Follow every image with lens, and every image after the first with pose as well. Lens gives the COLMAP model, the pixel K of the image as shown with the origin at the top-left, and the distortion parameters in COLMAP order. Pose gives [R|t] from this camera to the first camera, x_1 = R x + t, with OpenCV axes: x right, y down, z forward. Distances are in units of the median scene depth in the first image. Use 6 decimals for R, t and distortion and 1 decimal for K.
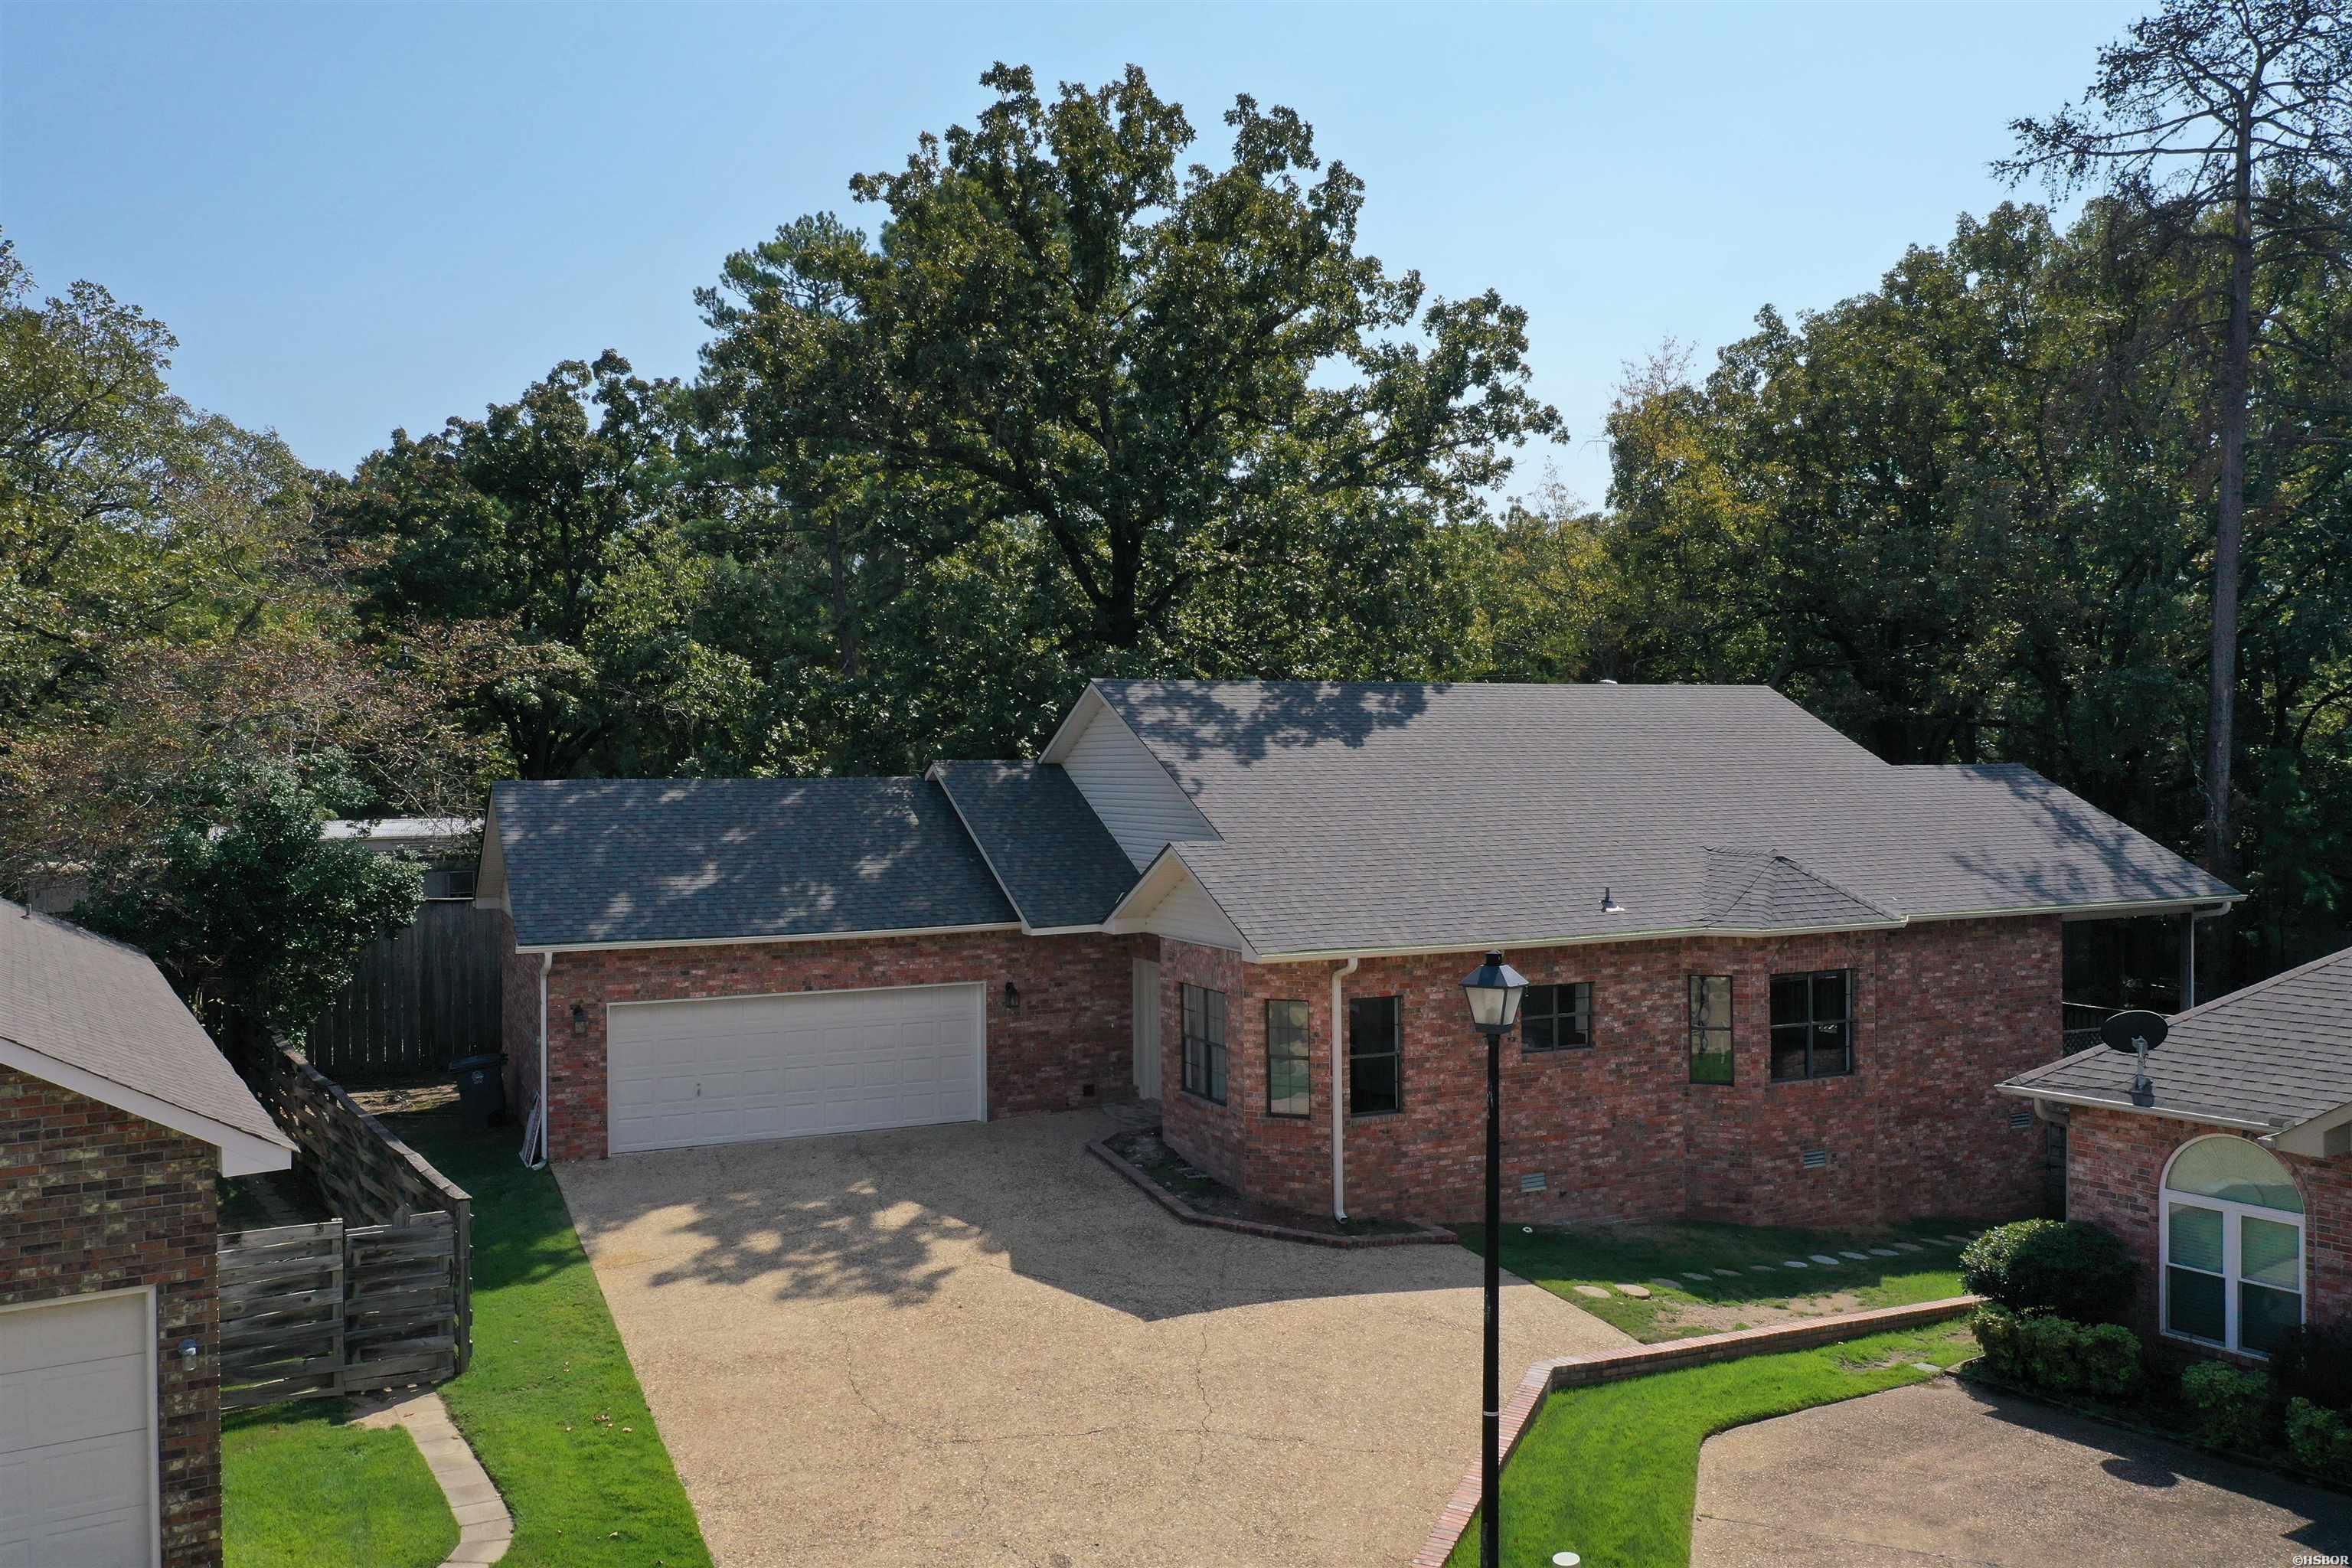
lens RADIAL K [[1846.6, 0, 1171.8], [0, 1846.6, 778.0], [0, 0, 1]] dist [-0.004834, -0.002149]
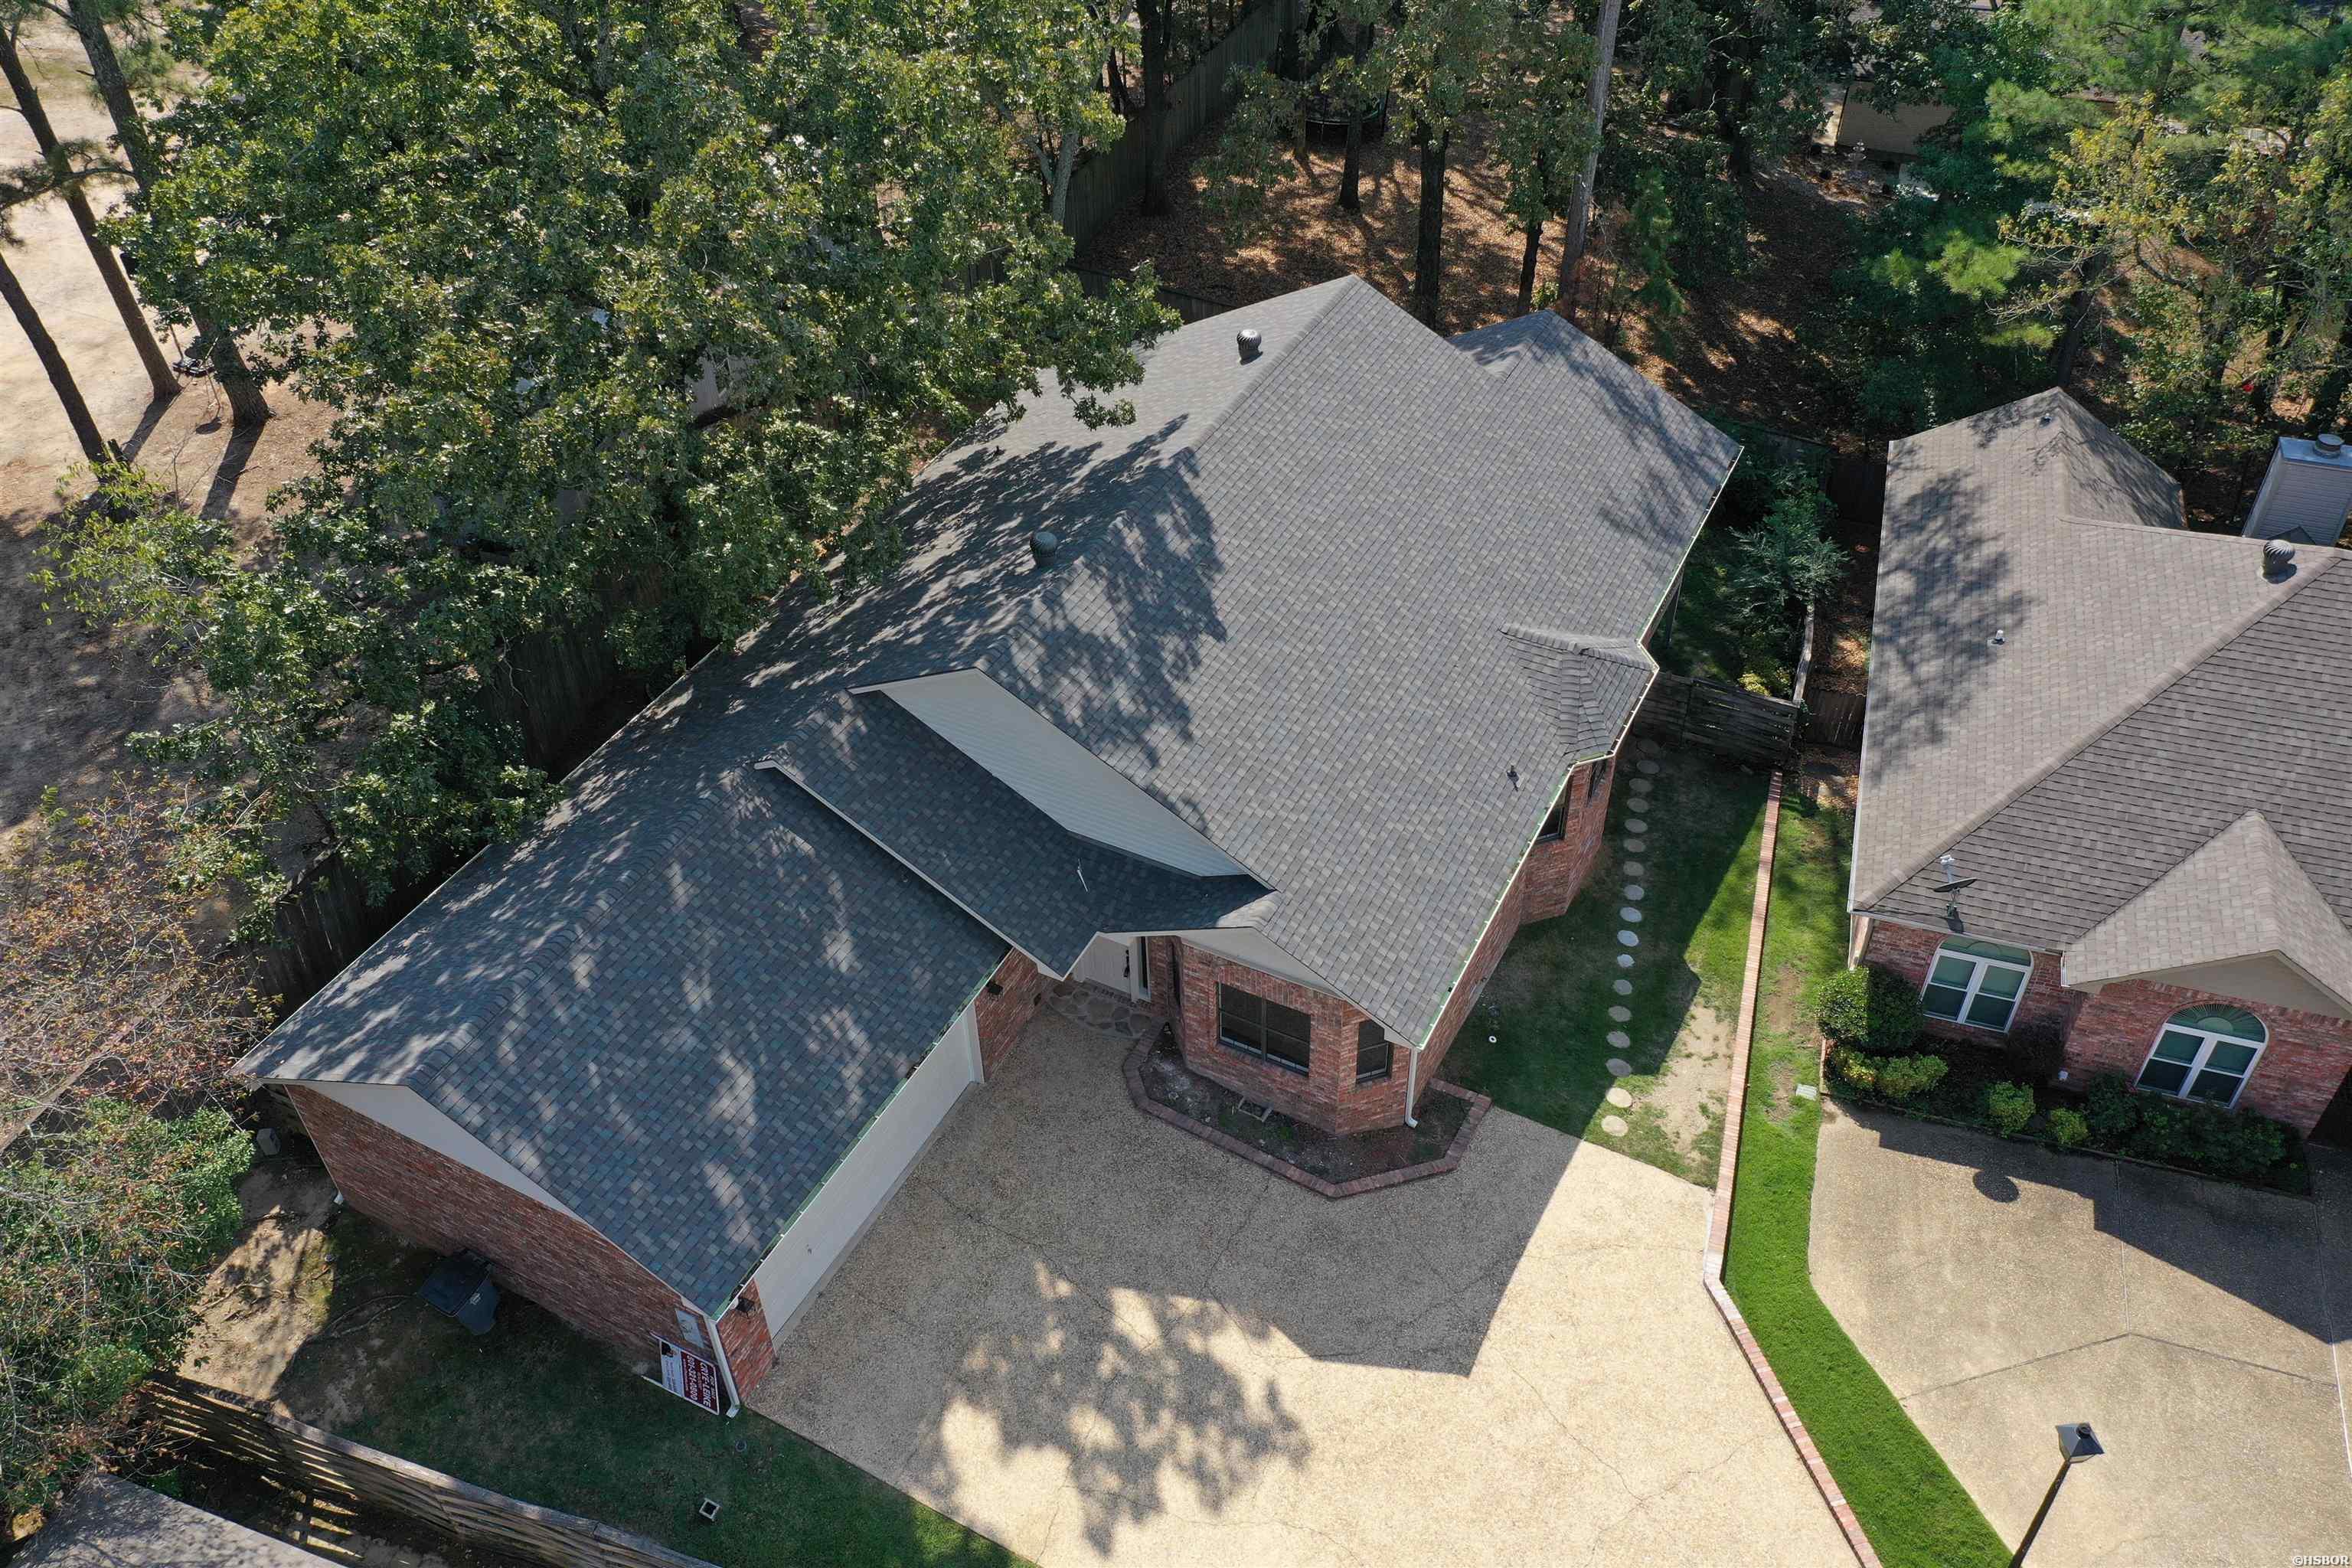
lens RADIAL K [[1846.6, 0, 1171.9], [0, 1846.6, 776.2], [0, 0, 1]] dist [-0.004834, -0.002149]
pose [[0.785867, -0.414712, 0.458724, -0.463710], [0.020939, 0.759216, 0.650502, -0.685396], [-0.618042, -0.501602, 0.605326, 0.407468]]
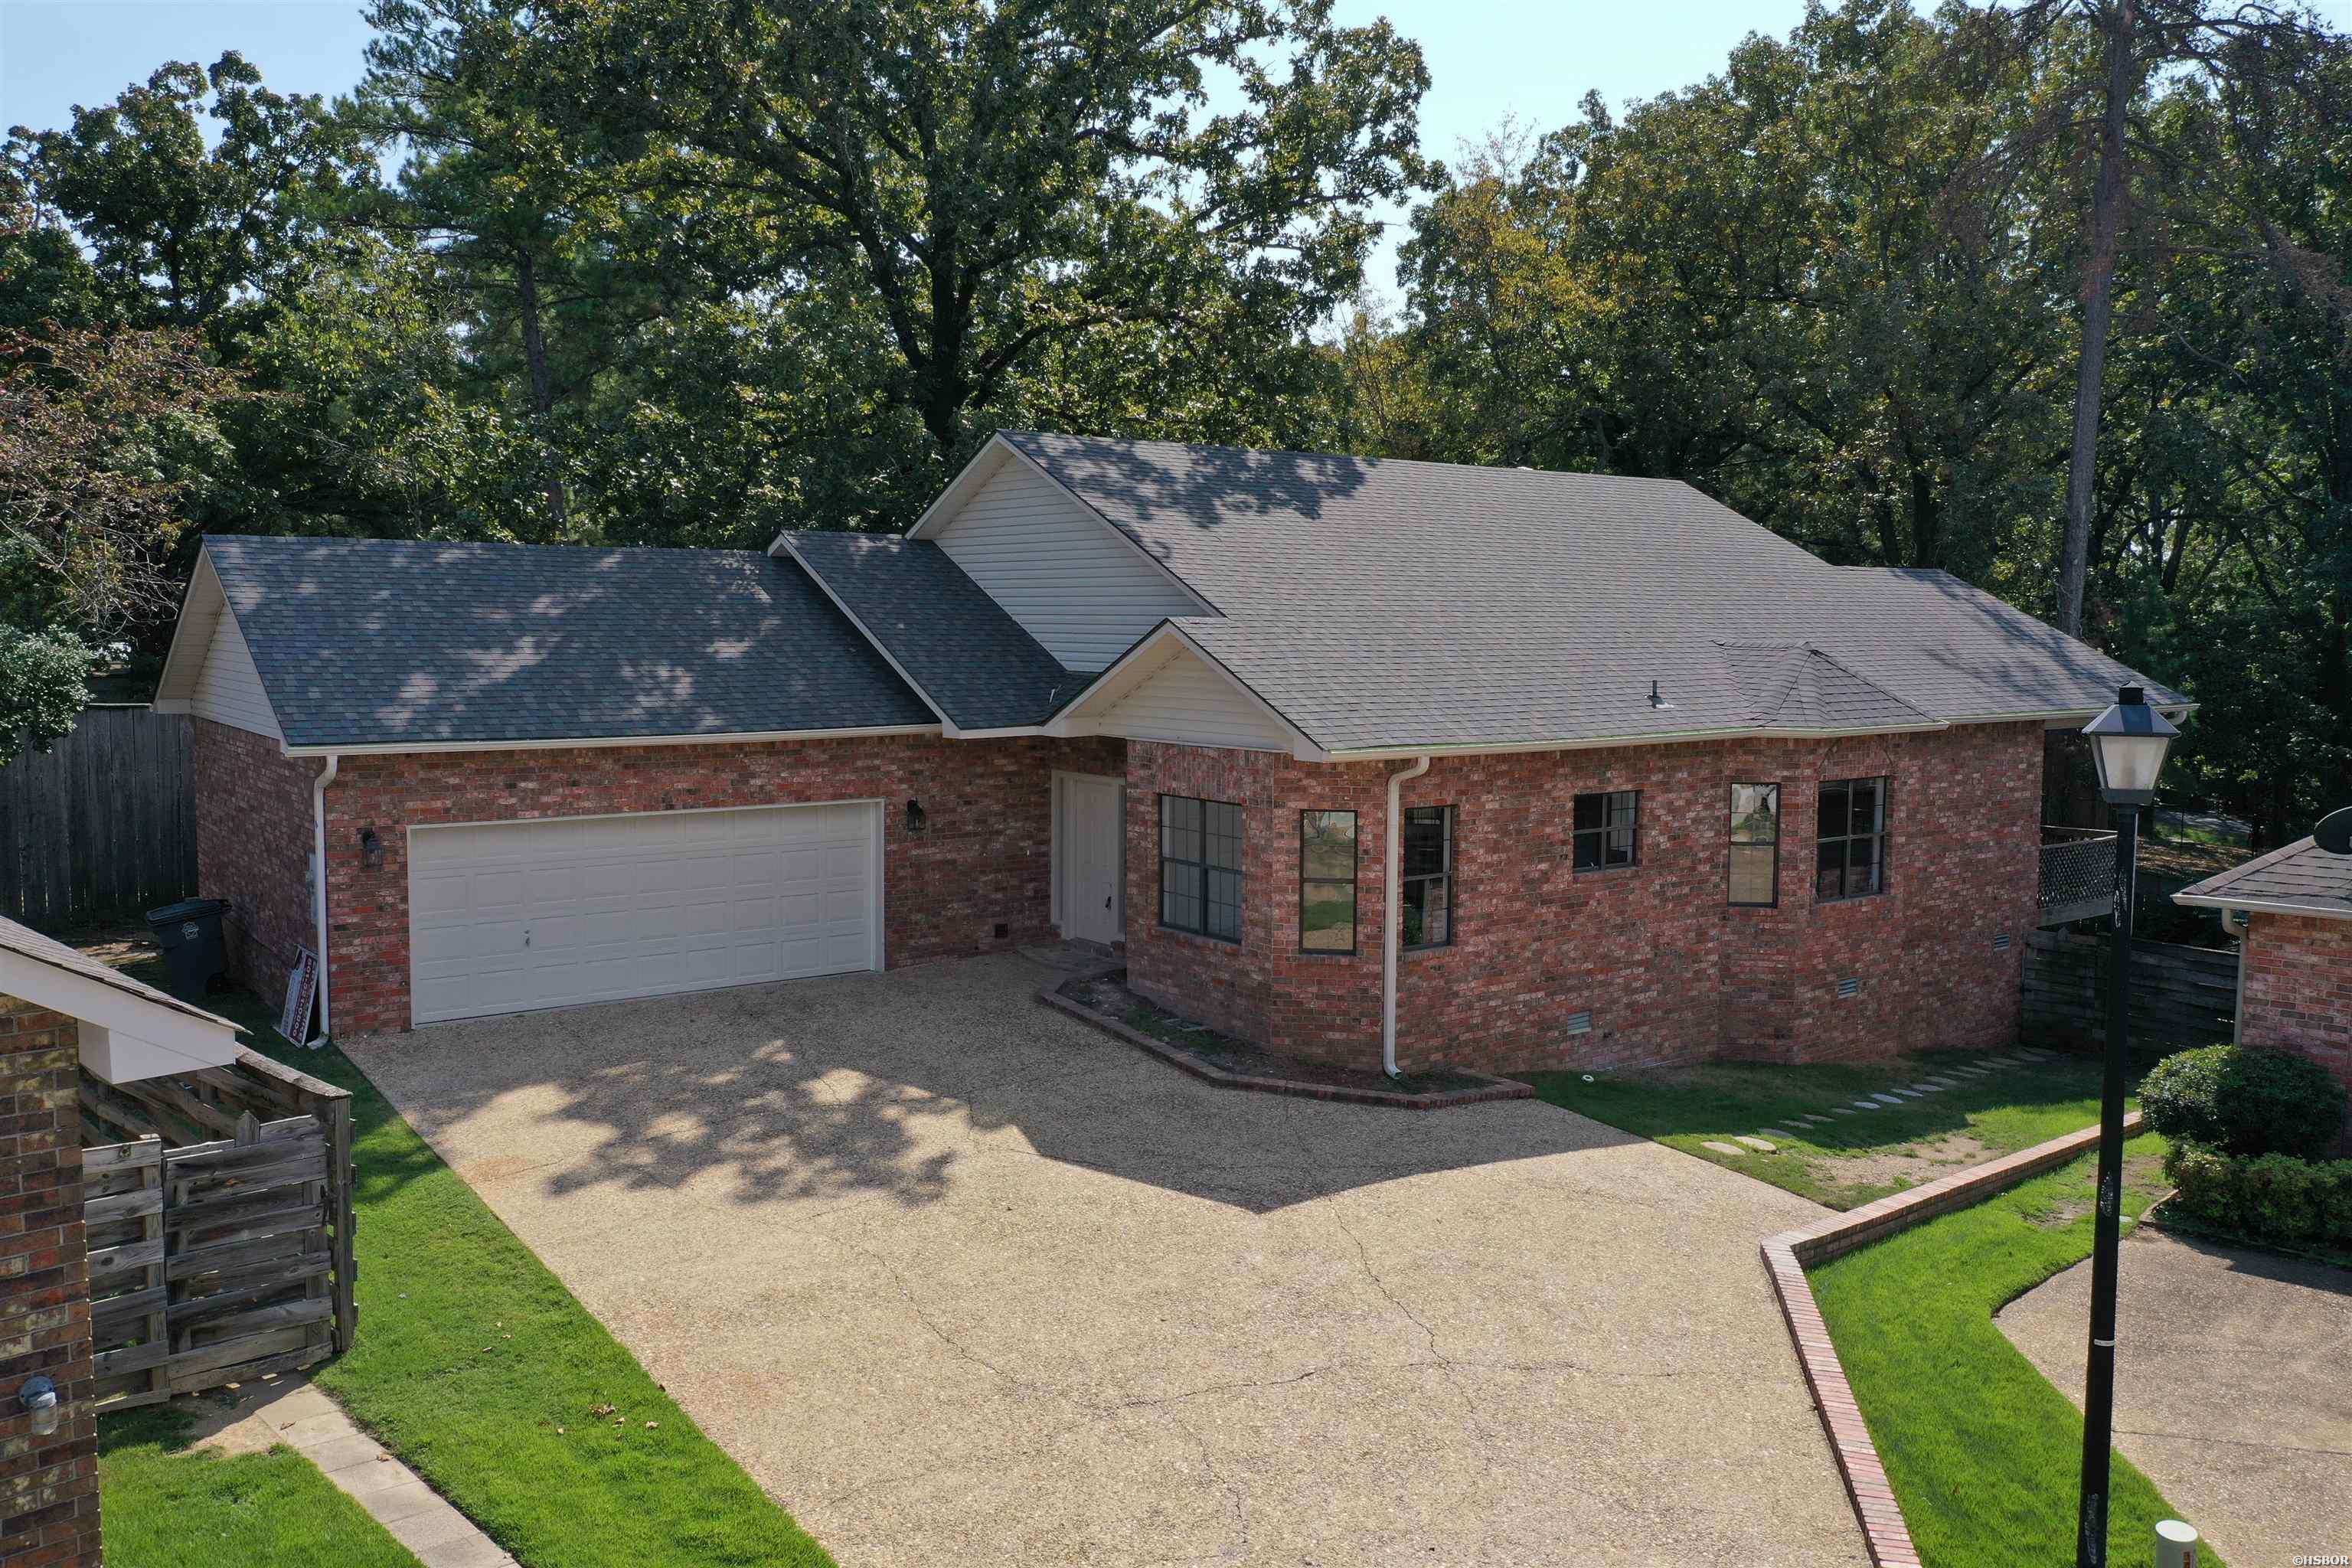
lens RADIAL K [[1846.6, 0, 1175.6], [0, 1846.6, 781.8], [0, 0, 1]] dist [-0.004834, -0.002149]
pose [[0.976445, -0.003586, 0.215736, -0.160841], [-0.013716, 0.996808, 0.078648, 0.040713], [-0.215330, -0.079755, 0.973279, 0.205252]]
